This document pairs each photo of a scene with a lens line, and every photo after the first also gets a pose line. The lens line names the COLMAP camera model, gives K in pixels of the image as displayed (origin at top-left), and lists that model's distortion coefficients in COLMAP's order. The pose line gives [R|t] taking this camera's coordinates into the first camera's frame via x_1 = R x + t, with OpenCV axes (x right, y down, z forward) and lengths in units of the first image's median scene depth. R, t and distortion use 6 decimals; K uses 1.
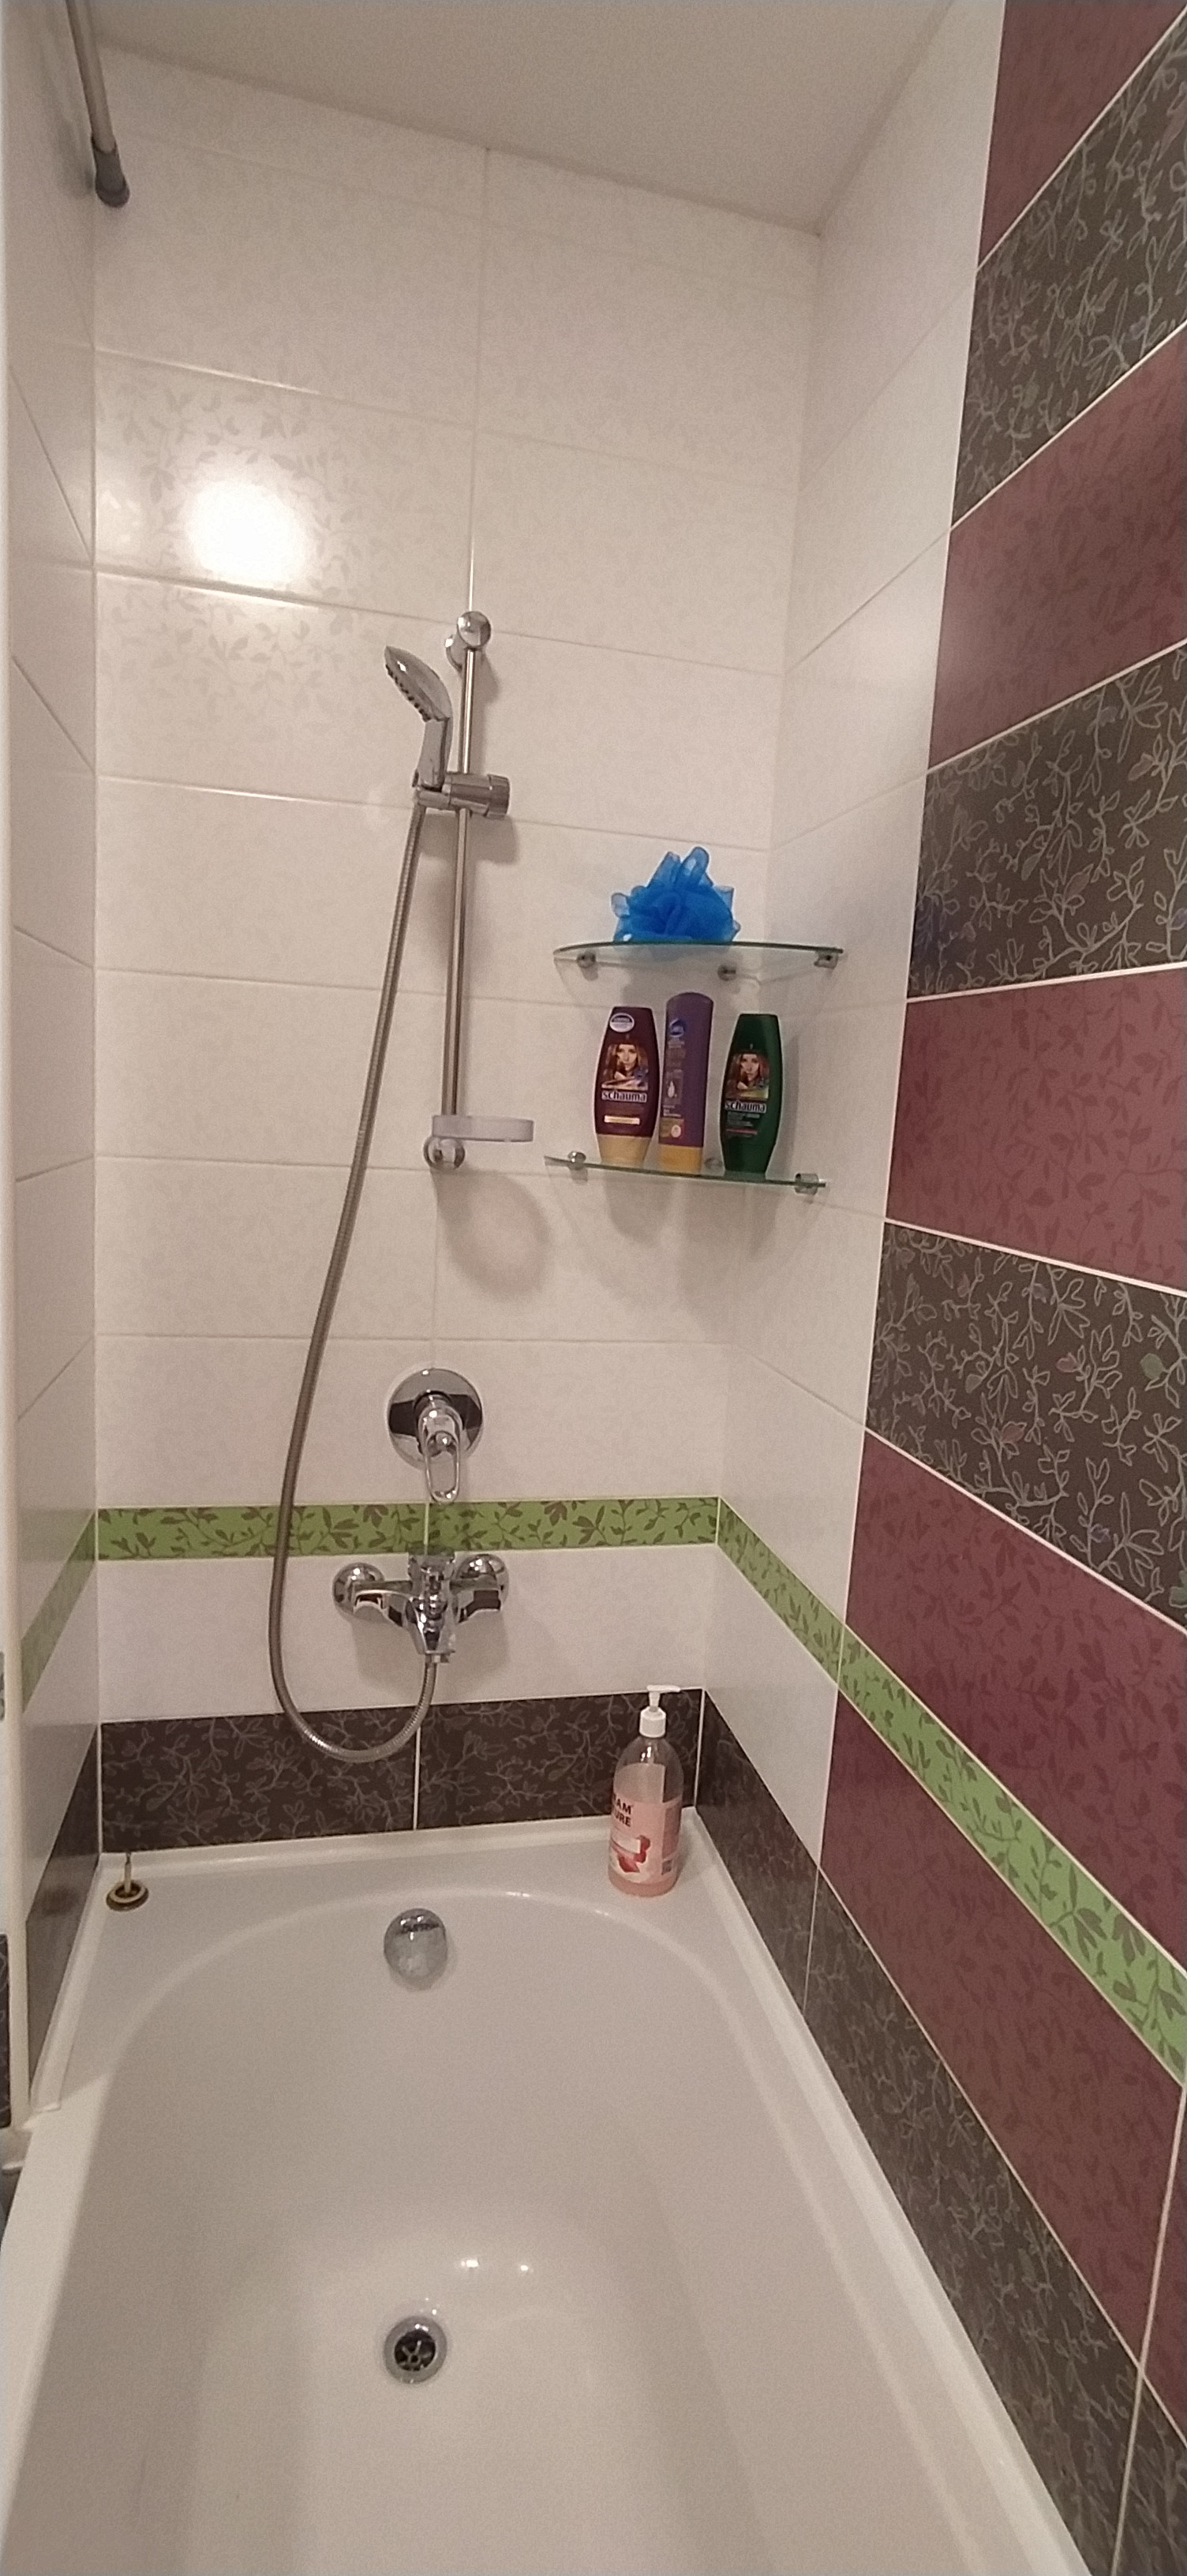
lens RADIAL K [[1201.5, 0, 602.2], [0, 1201.5, 1295.5], [0, 0, 1]] dist [-0.007865, 0.001071]
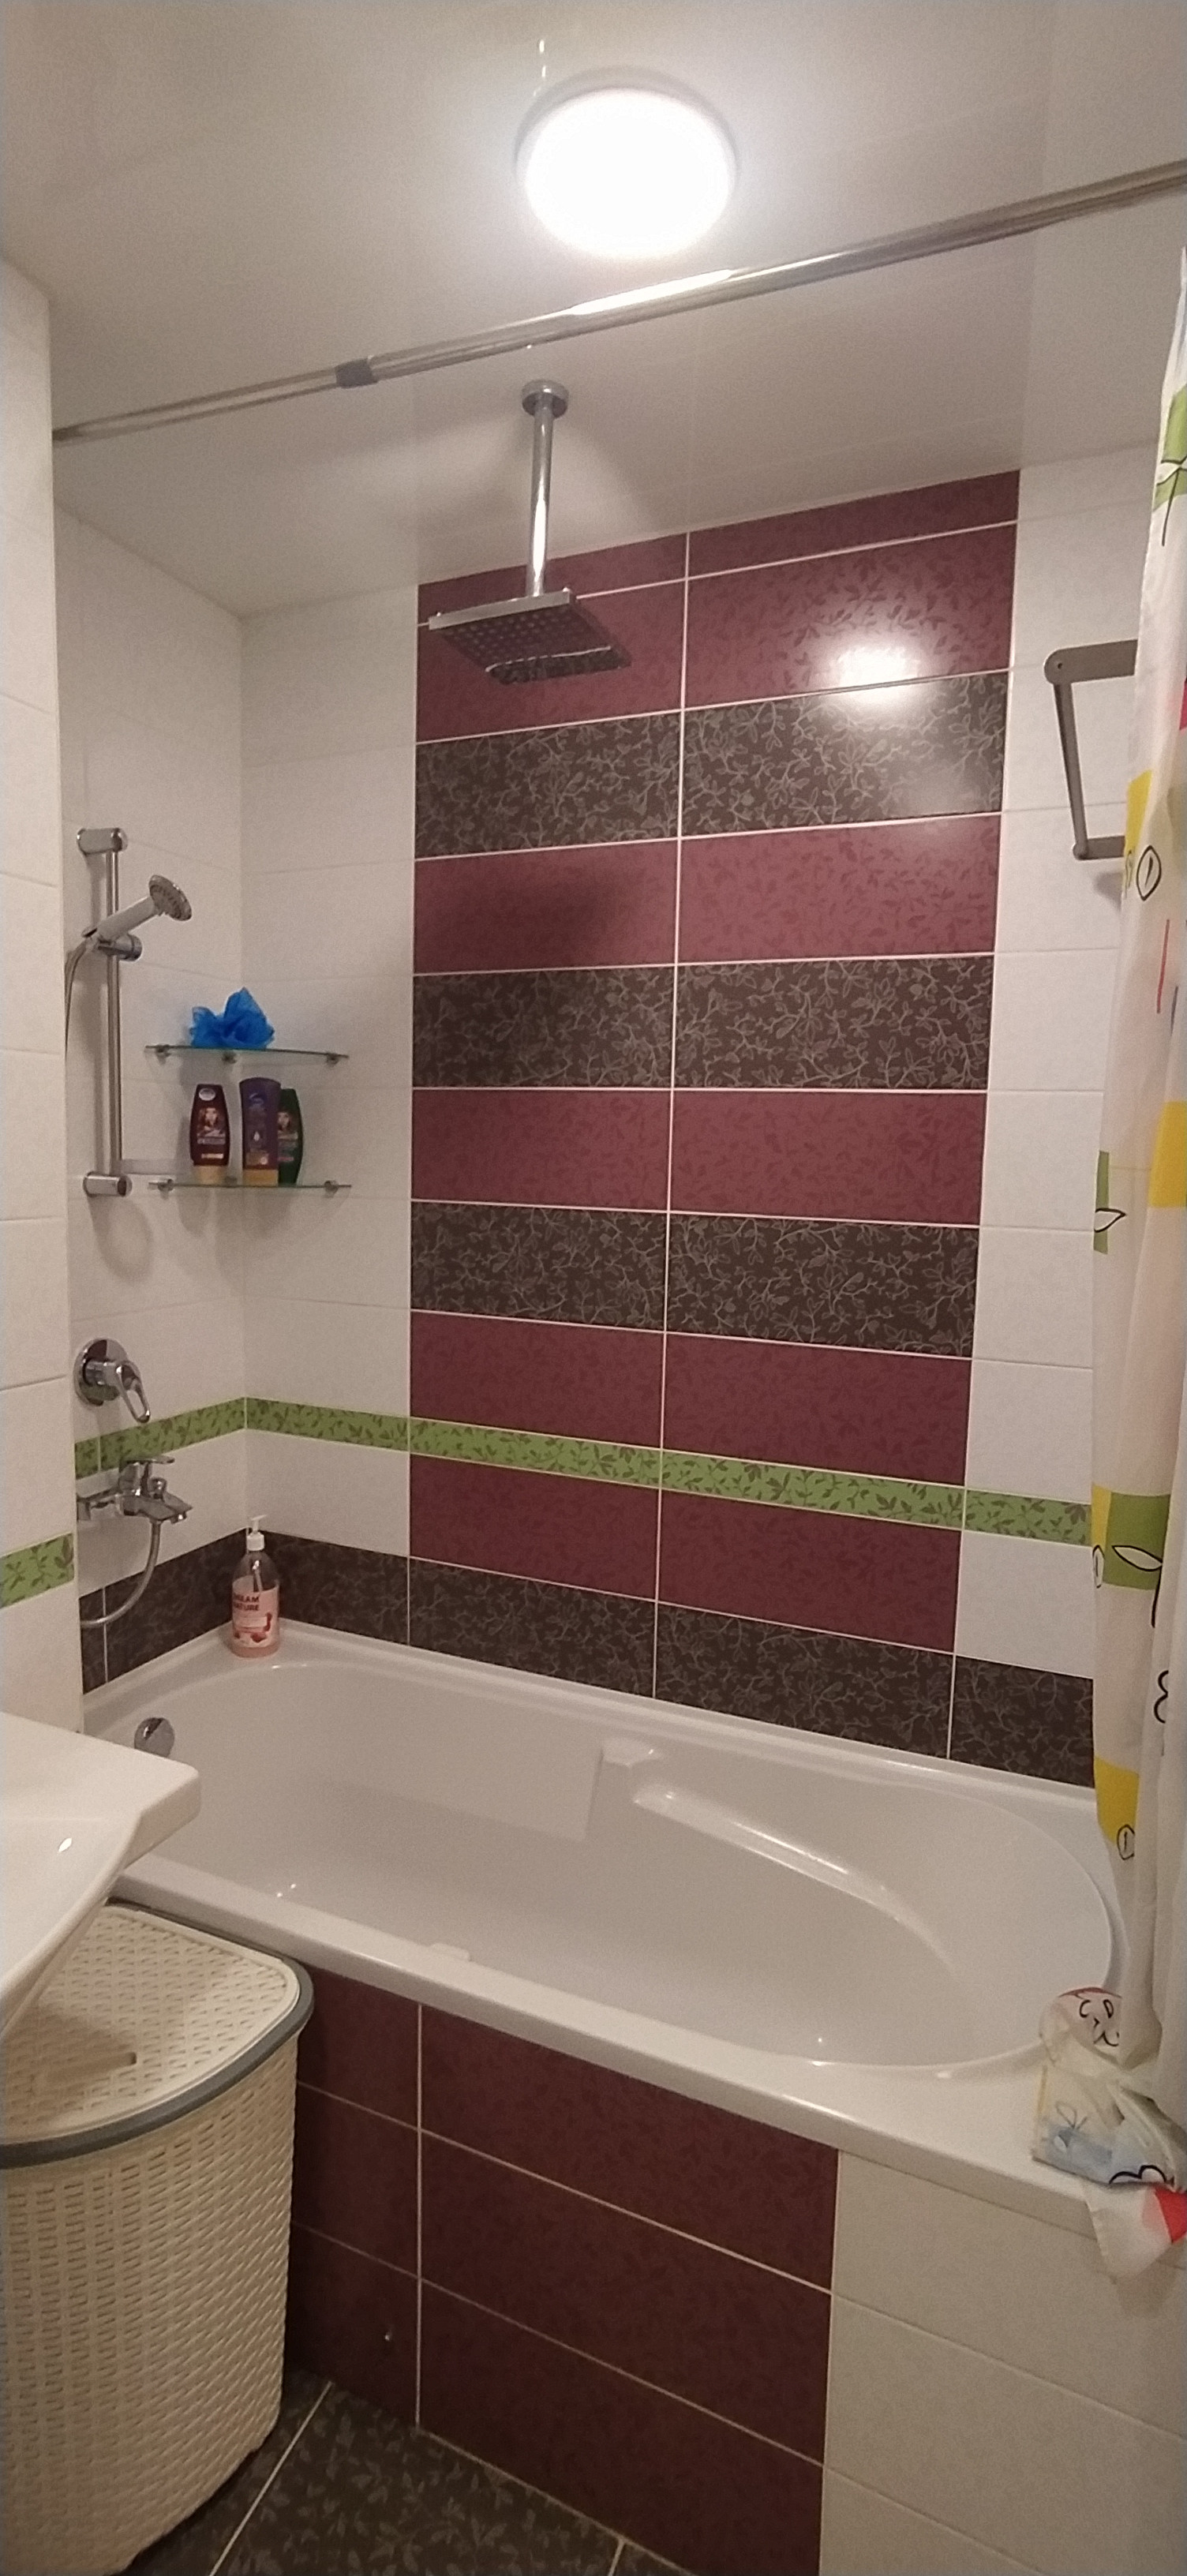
lens RADIAL K [[1201.5, 0, 598.7], [0, 1201.5, 1286.3], [0, 0, 1]] dist [-0.007865, 0.001071]
pose [[0.599511, -0.140625, 0.787915, -0.952537], [0.145535, 0.987185, 0.065455, -0.007009], [-0.787023, 0.075428, 0.612295, -0.350485]]
